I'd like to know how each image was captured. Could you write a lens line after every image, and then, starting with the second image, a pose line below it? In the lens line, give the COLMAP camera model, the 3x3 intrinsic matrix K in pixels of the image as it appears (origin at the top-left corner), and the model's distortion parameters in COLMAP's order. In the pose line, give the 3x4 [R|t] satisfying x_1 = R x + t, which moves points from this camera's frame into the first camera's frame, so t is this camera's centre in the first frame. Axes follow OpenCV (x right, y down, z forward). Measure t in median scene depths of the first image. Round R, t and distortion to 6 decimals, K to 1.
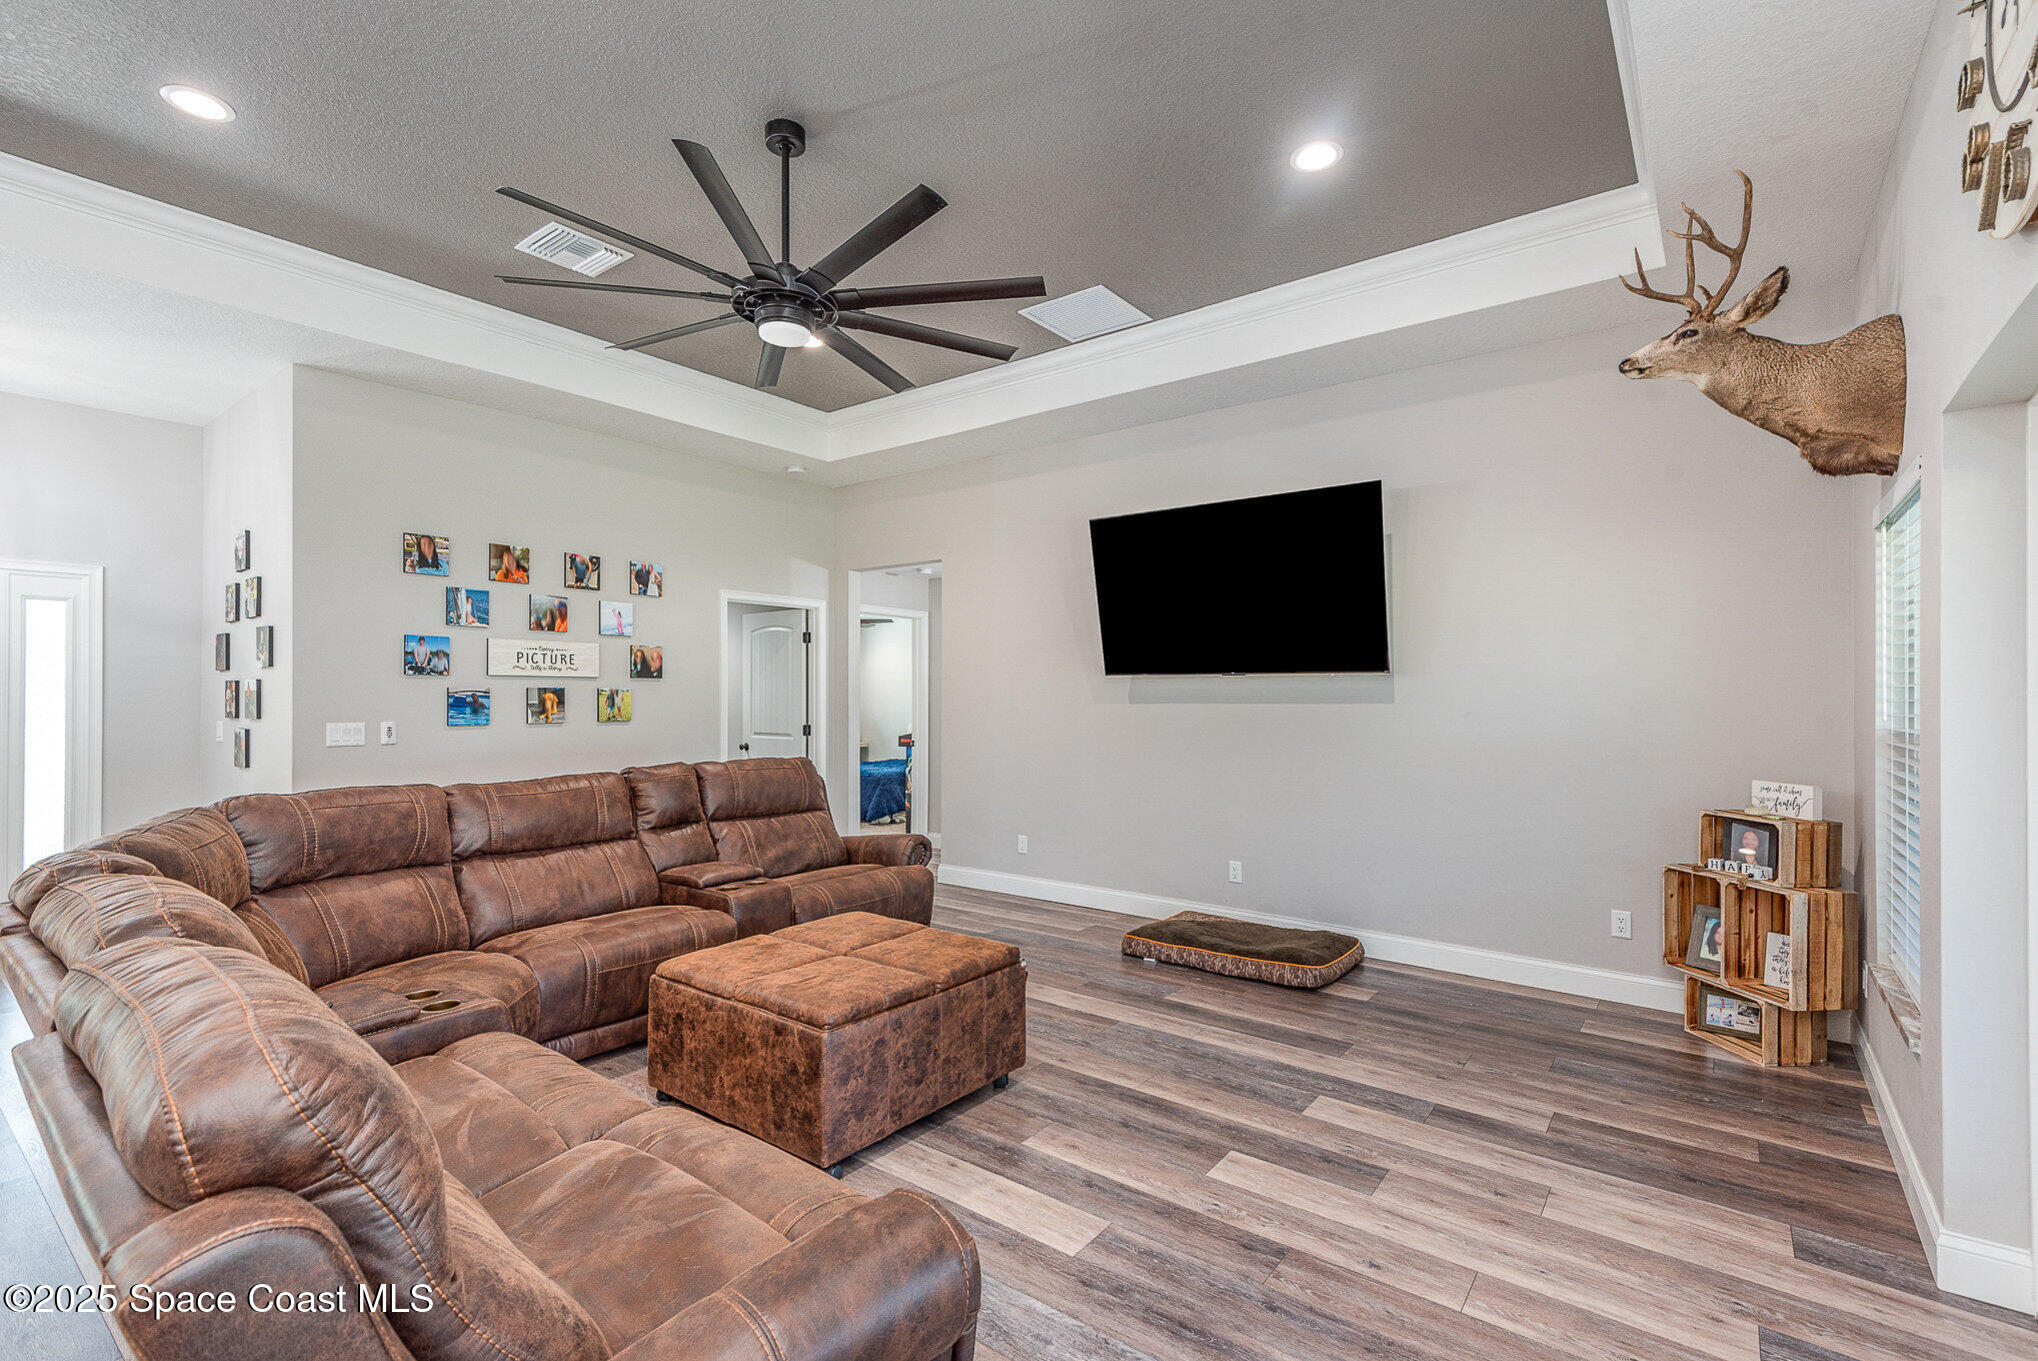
lens RADIAL K [[900.2, 0, 1027.8], [0, 900.2, 690.2], [0, 0, 1]] dist [0.002606, 0.000198]
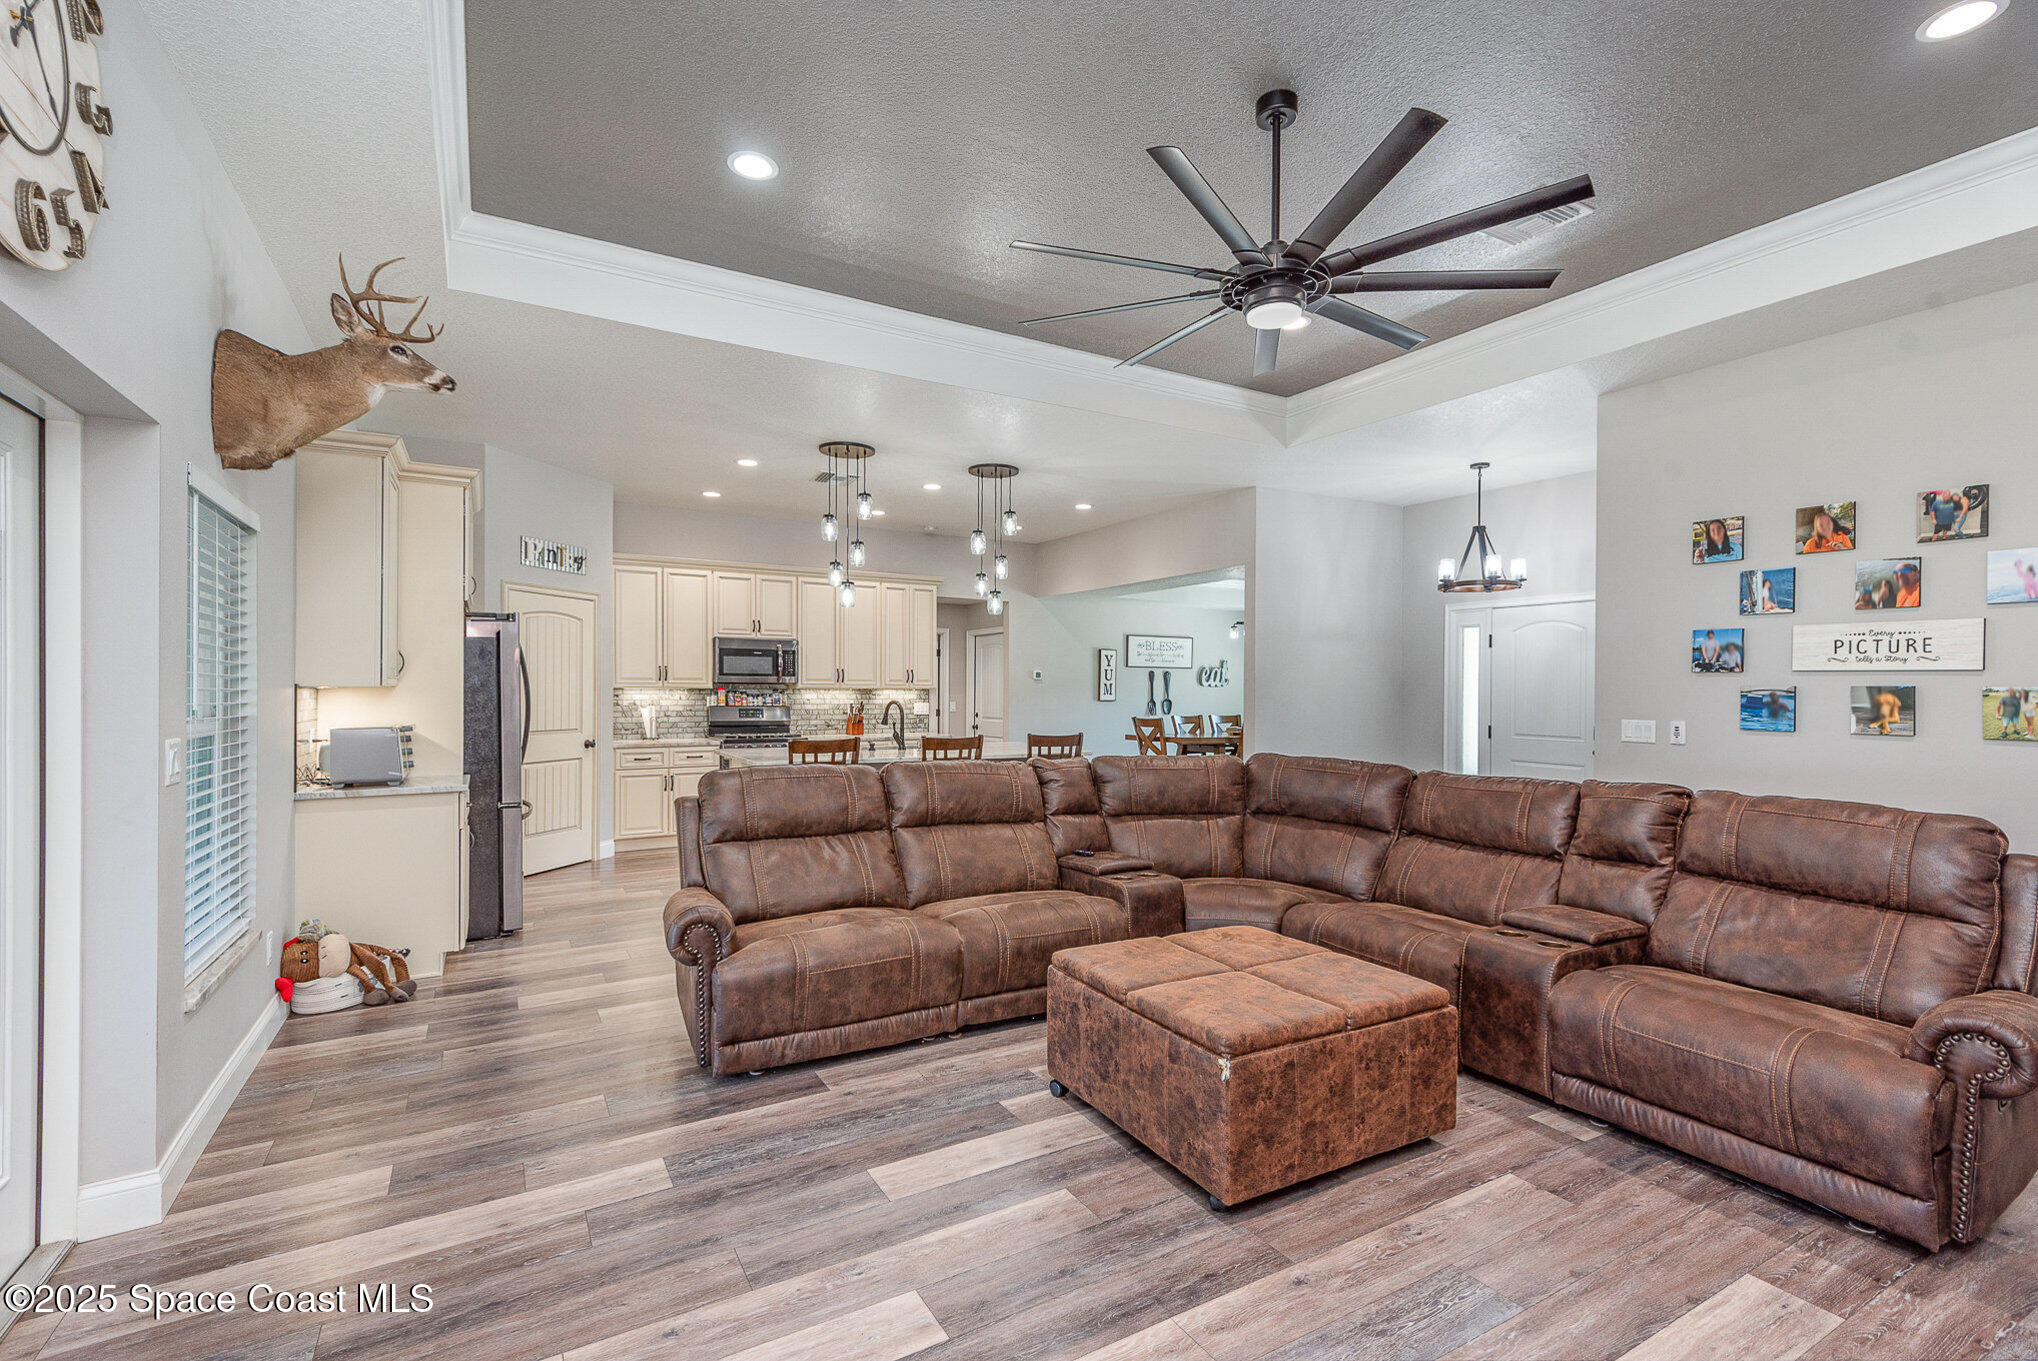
lens RADIAL K [[919.0, 0, 1019.0], [0, 919.0, 680.5], [0, 0, 1]] dist [0.000647, -0.000077]
pose [[-0.383780, -0.009751, -0.923373, 0.454240], [-0.005535, 0.999951, -0.008259, 0.002969], [0.923408, 0.001941, -0.383815, 0.691785]]
